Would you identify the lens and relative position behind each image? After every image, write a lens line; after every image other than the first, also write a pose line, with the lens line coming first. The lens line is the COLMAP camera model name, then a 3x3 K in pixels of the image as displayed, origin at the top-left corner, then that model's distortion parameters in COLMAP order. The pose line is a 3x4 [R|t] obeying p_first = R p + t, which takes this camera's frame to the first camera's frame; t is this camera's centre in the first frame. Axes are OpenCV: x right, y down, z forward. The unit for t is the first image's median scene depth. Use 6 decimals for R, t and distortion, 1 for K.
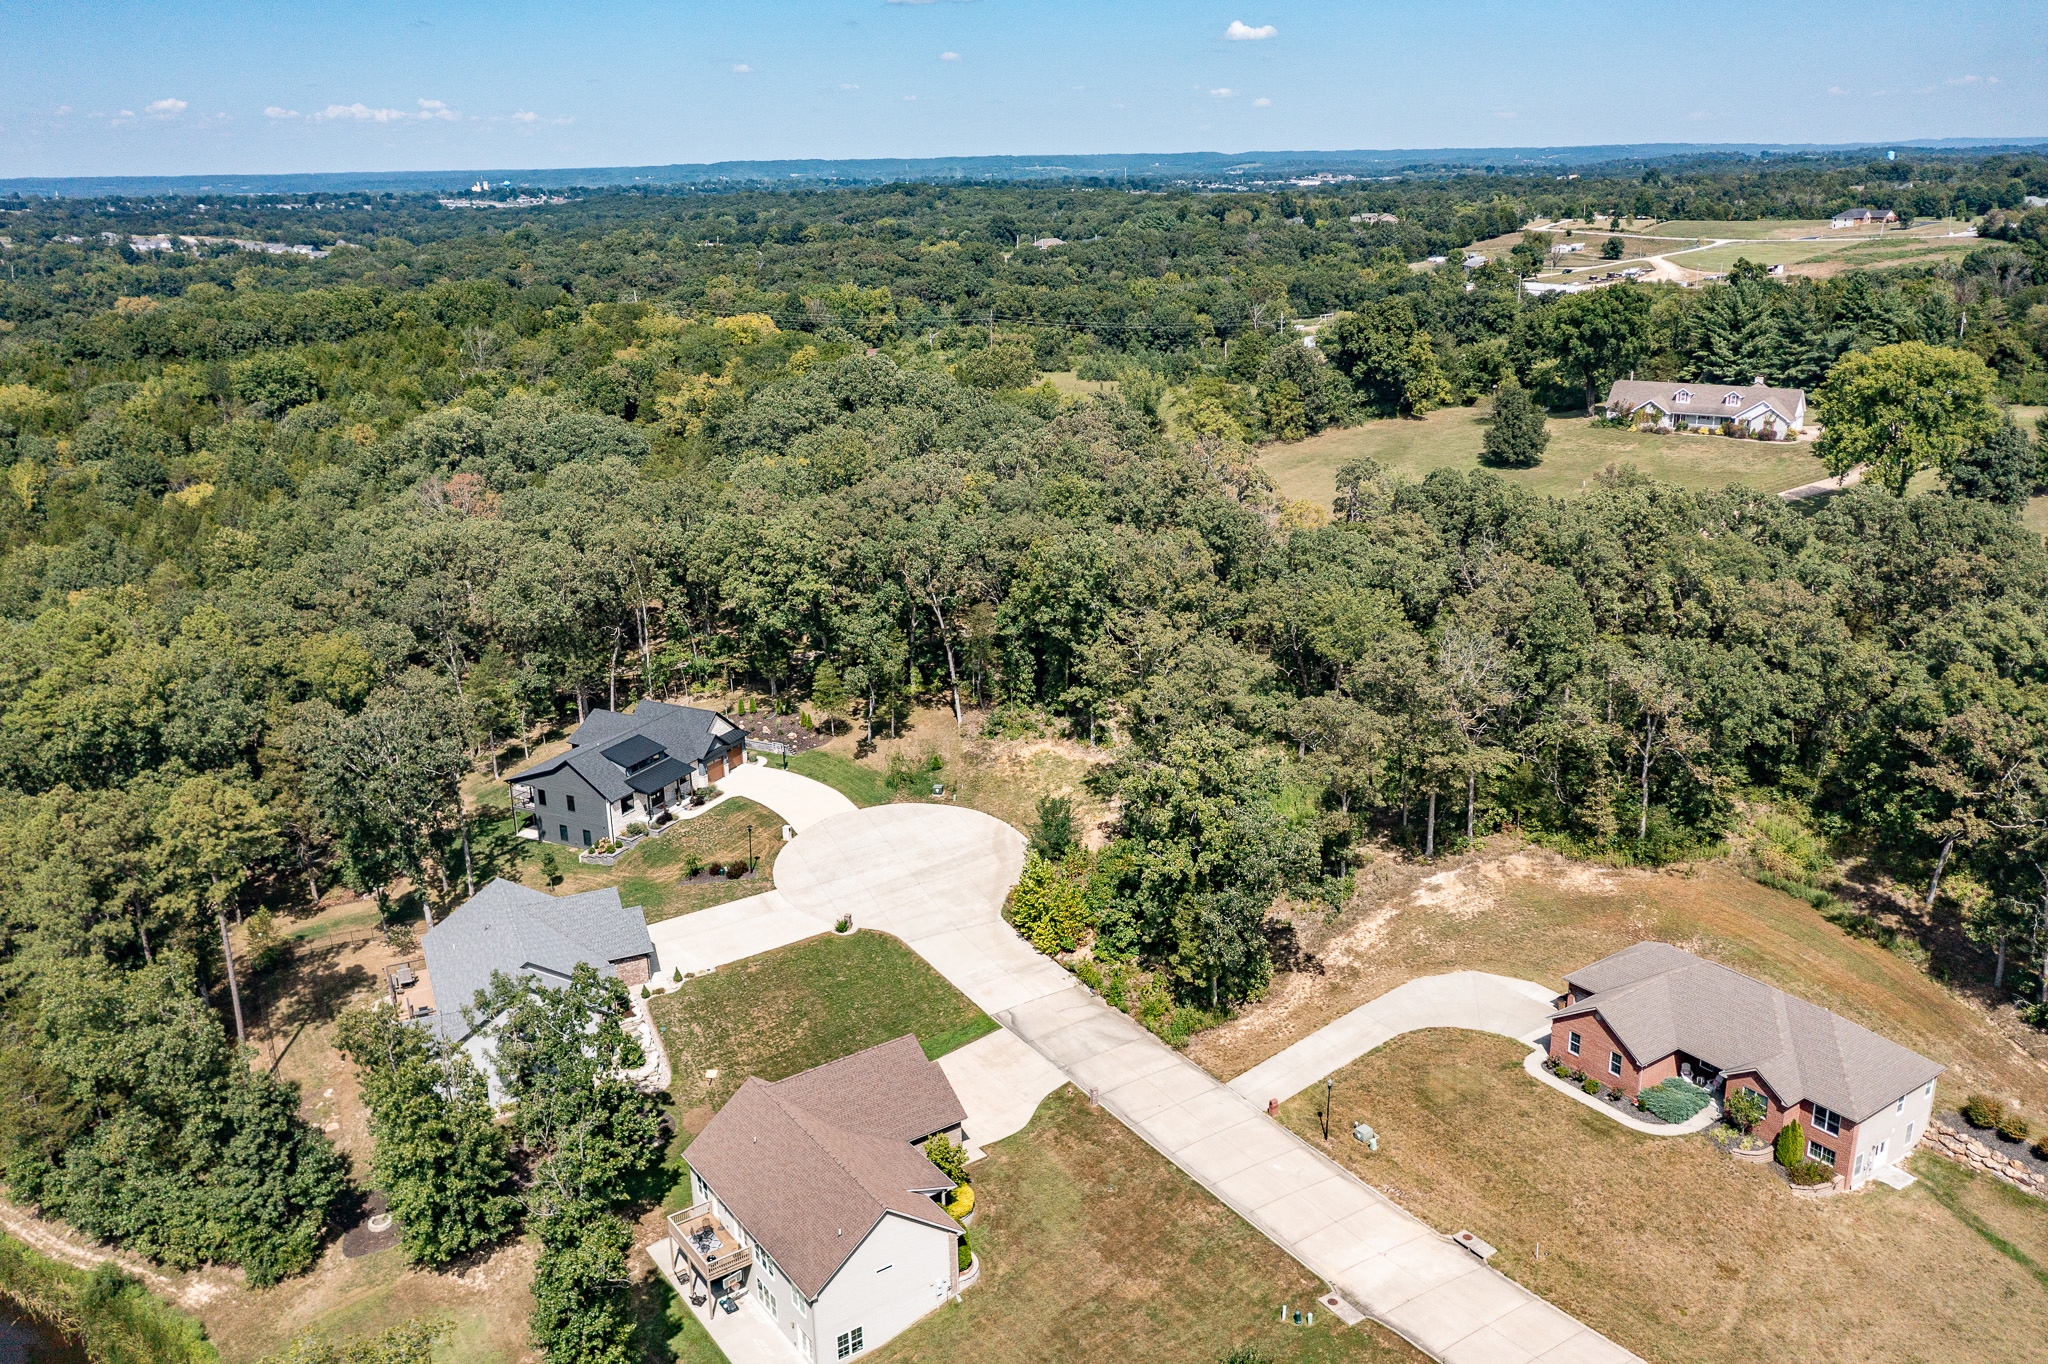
lens RADIAL K [[1614.7, 0, 1031.1], [0, 1614.7, 679.5], [0, 0, 1]] dist [0.003825, 0.007104]
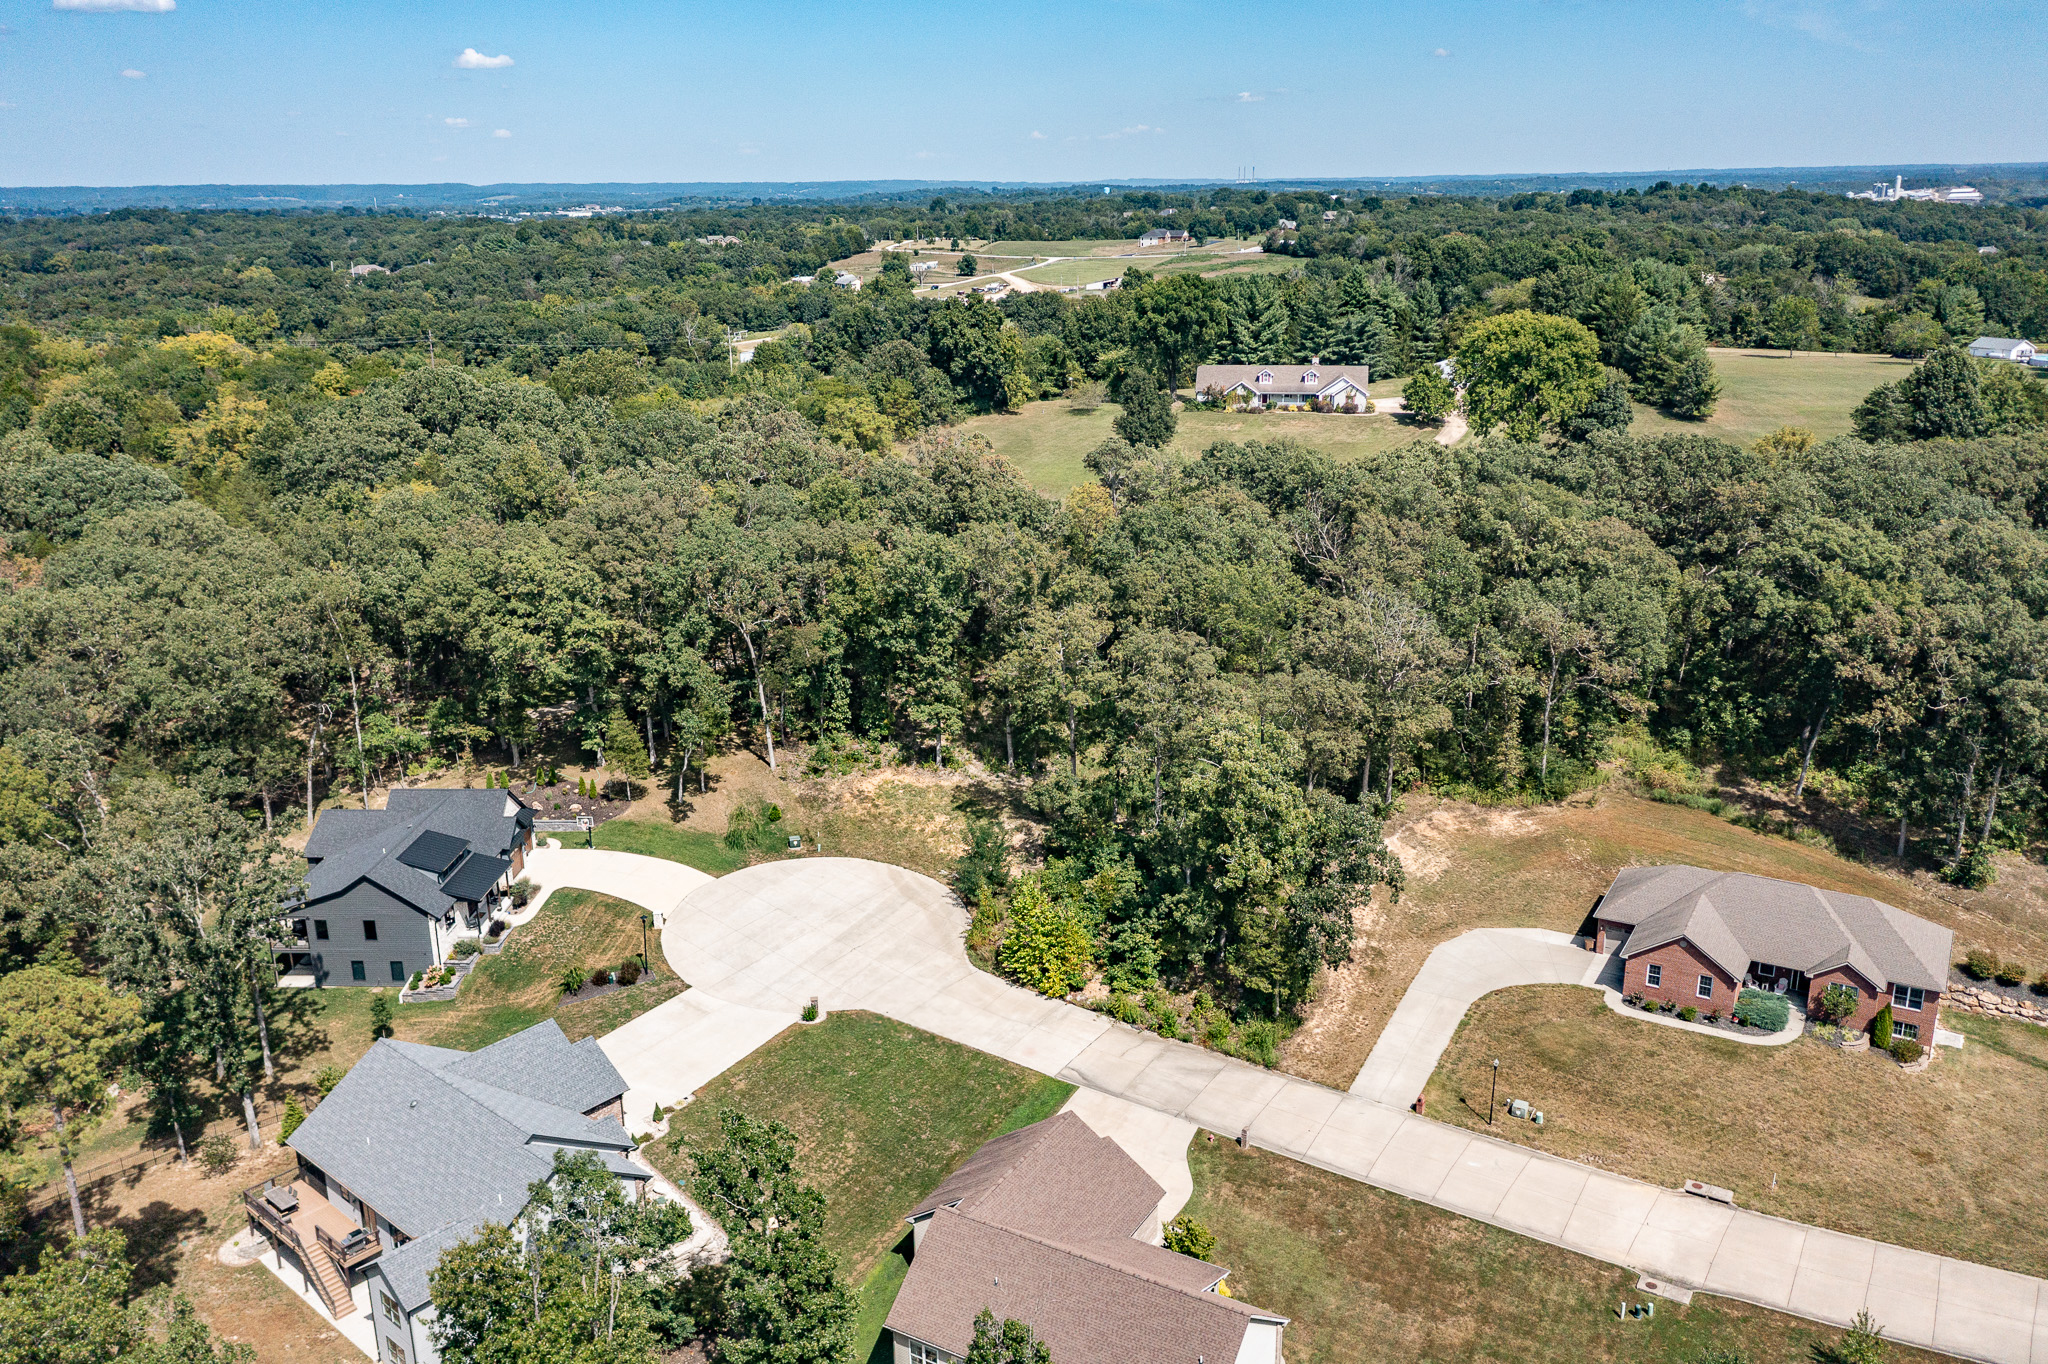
lens RADIAL K [[1615.9, 0, 1024.0], [0, 1615.9, 682.0], [0, 0, 1]] dist [0.000926, 0.011409]
pose [[0.909097, -0.114821, 0.400447, -0.267740], [0.121841, 0.992518, 0.007985, -0.007861], [-0.398368, 0.041532, 0.916285, 0.151217]]
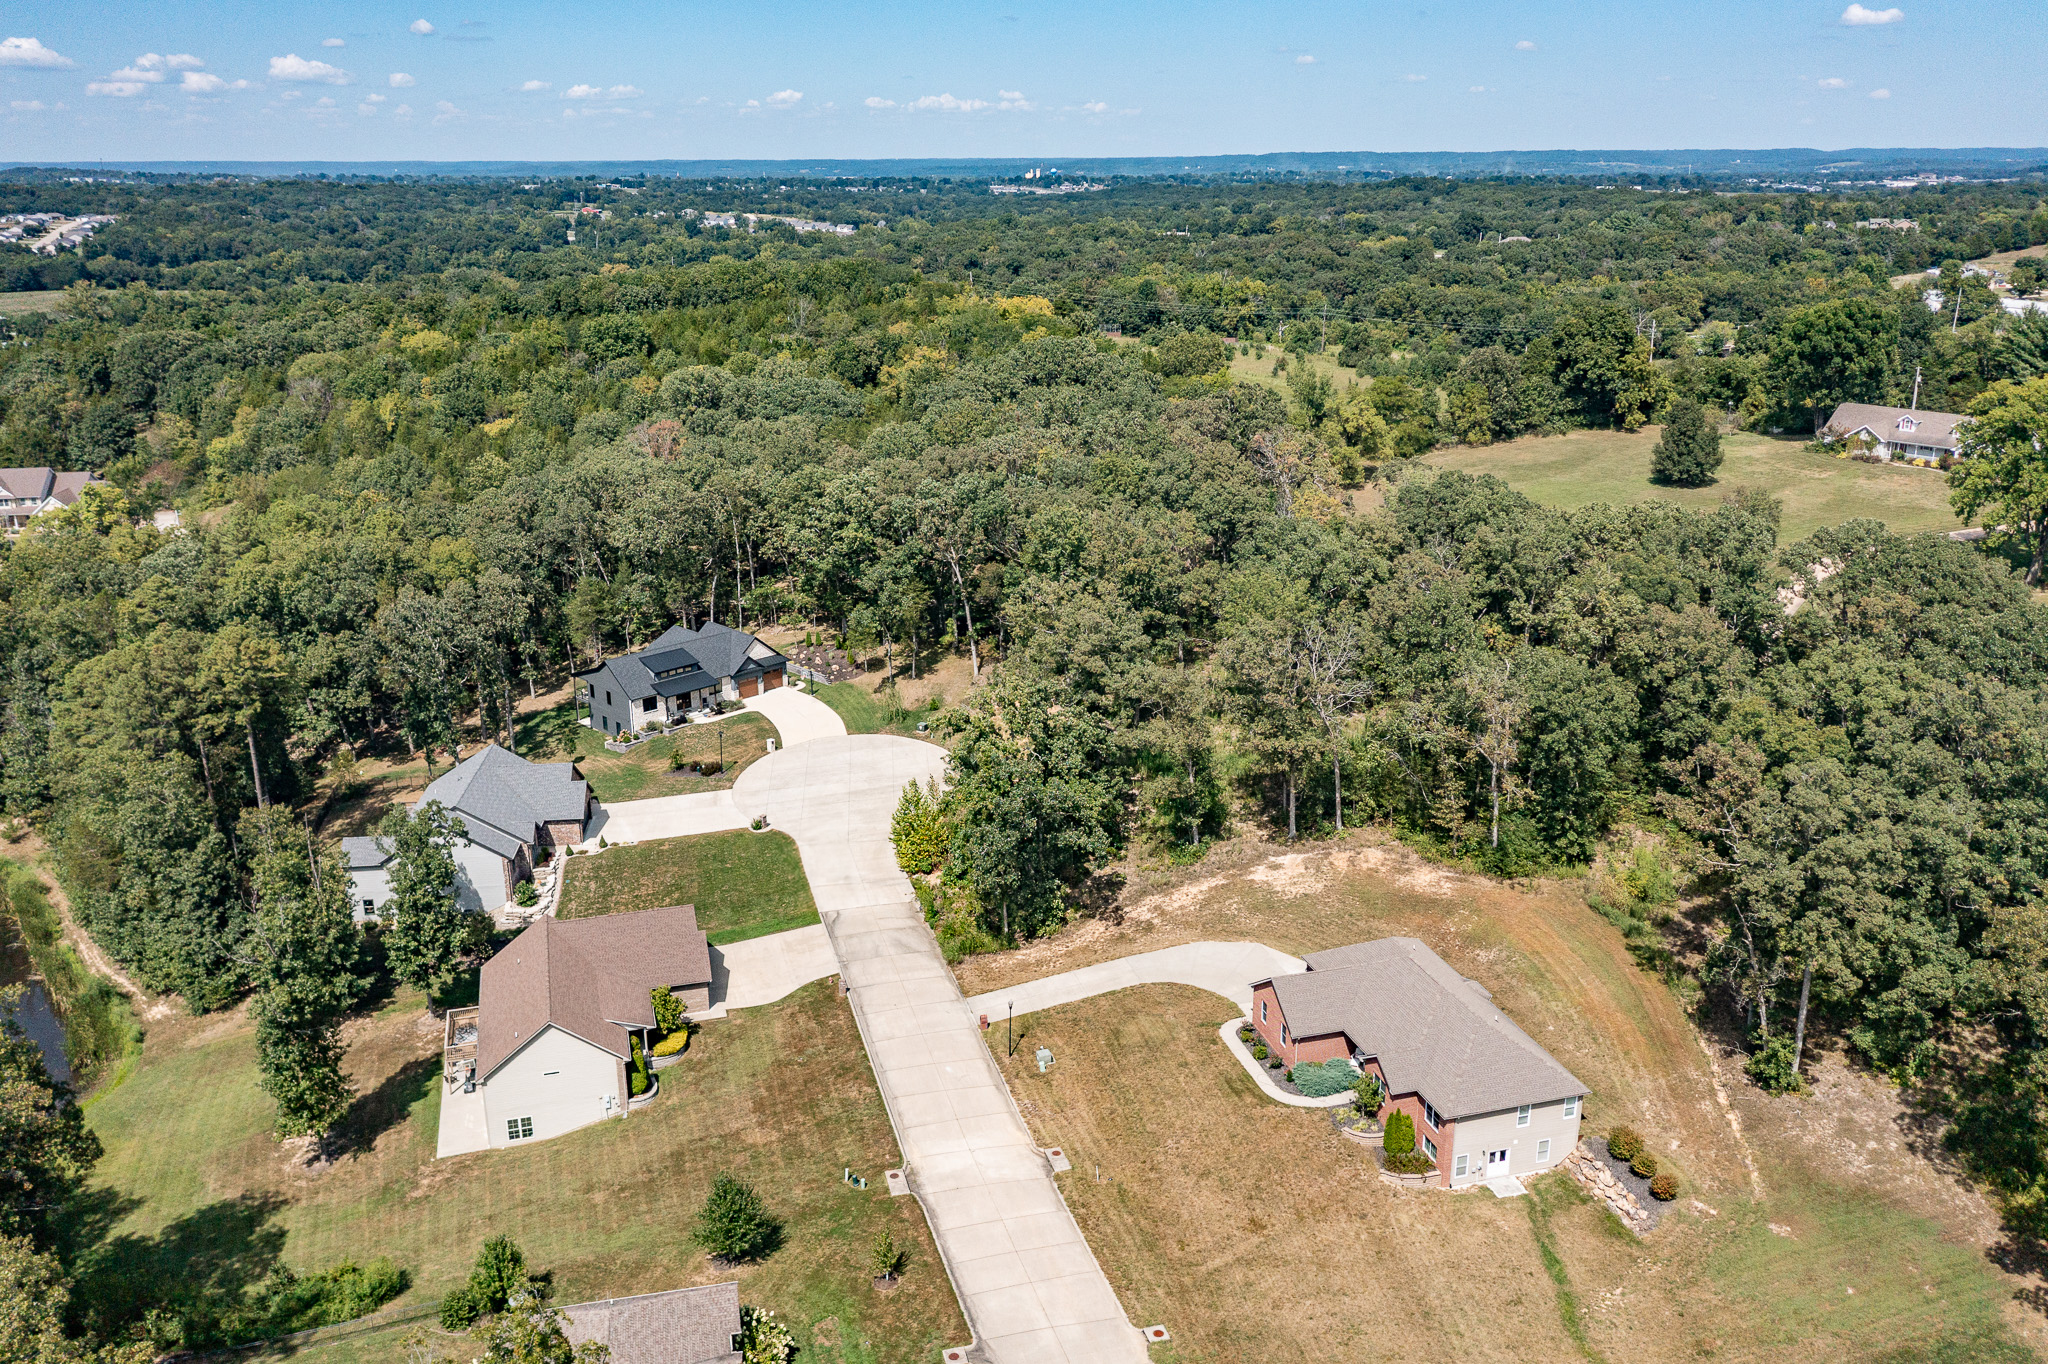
lens RADIAL K [[1614.7, 0, 1031.1], [0, 1614.7, 679.5], [0, 0, 1]] dist [0.003825, 0.007104]
pose [[0.948457, 0.110417, -0.297048, 0.319523], [-0.108990, 0.993812, 0.021413, 0.004080], [0.297574, 0.012066, 0.954622, -0.027295]]
